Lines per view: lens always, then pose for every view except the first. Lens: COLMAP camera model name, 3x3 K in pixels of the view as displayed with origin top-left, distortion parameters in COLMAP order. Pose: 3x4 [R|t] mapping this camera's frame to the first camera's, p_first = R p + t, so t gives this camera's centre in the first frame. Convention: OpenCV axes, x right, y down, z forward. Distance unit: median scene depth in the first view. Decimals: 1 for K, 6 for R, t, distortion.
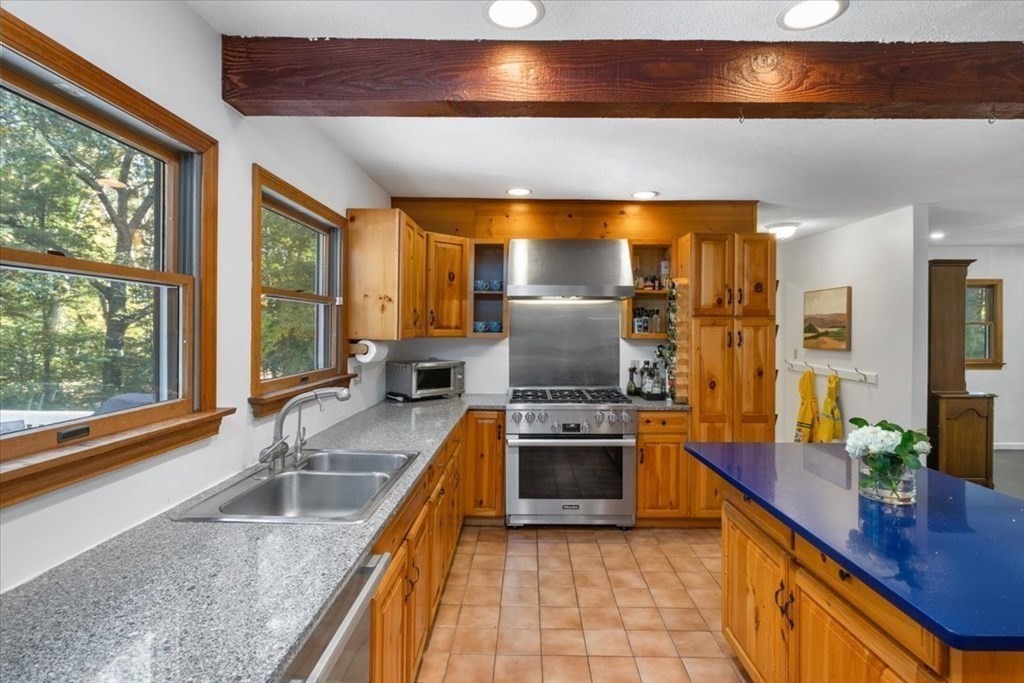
lens RADIAL K [[517.5, 0, 515.6], [0, 517.5, 329.0], [0, 0, 1]] dist [-0.004517, -0.000413]
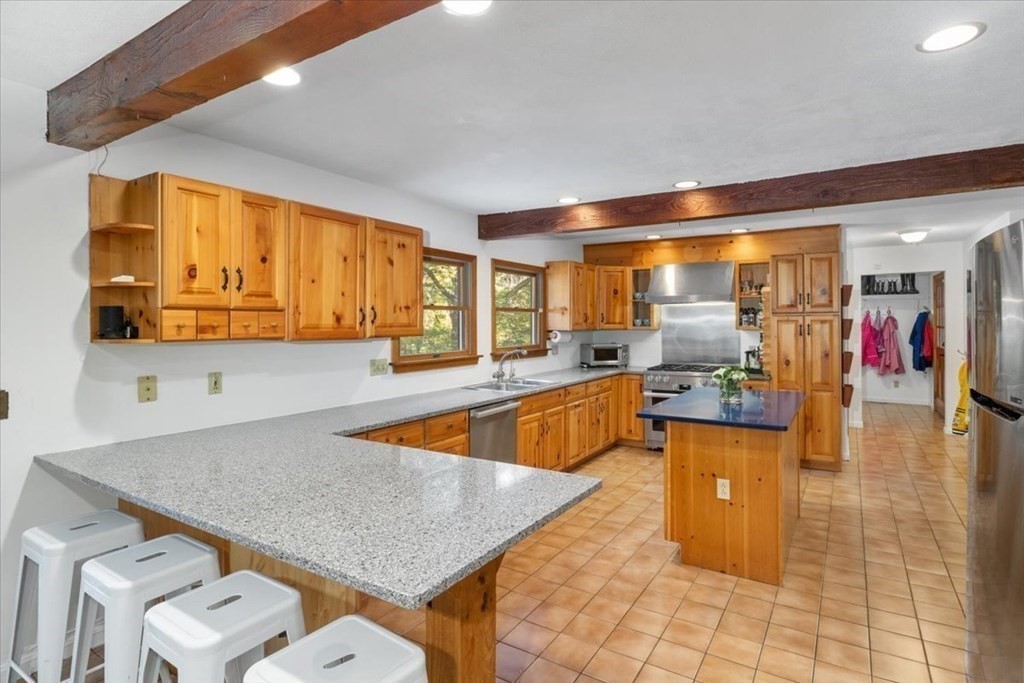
lens RADIAL K [[525.4, 0, 524.1], [0, 525.4, 321.0], [0, 0, 1]] dist [-0.003730, -0.000046]
pose [[0.859732, -0.011586, -0.510614, 0.487097], [0.008940, 0.999931, -0.007637, -0.000214], [0.510667, 0.002000, 0.859776, -0.581974]]
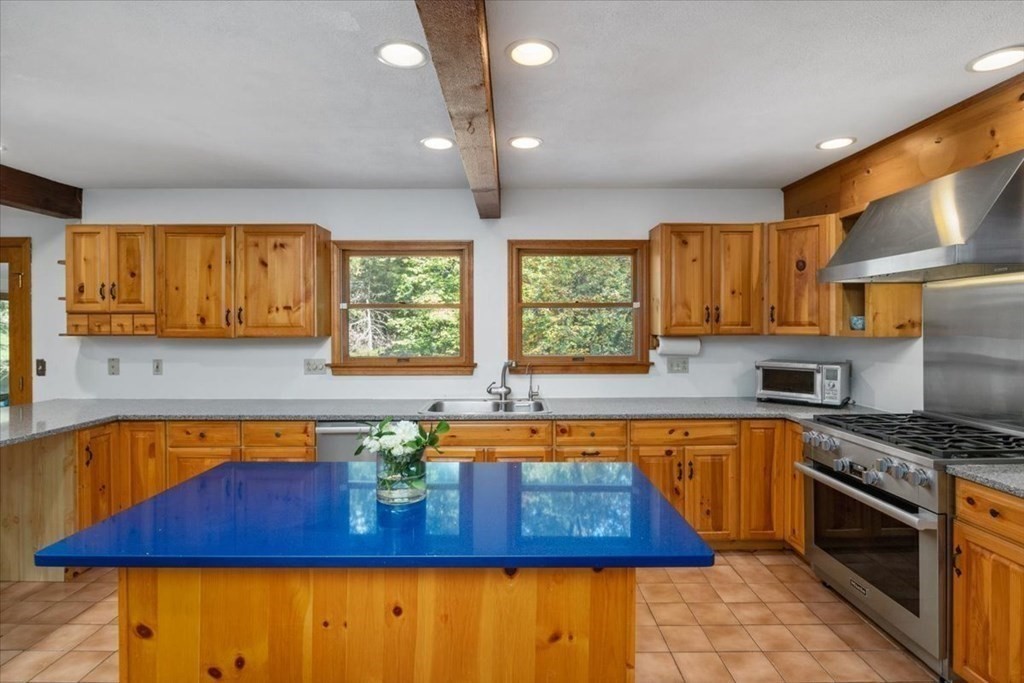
lens RADIAL K [[517.5, 0, 515.6], [0, 517.5, 329.0], [0, 0, 1]] dist [-0.004517, -0.000413]
pose [[0.023854, 0.000040, -0.999715, 0.753712], [0.000730, 1.000000, 0.000057, 0.004633], [0.999715, -0.000731, 0.023854, 0.525380]]
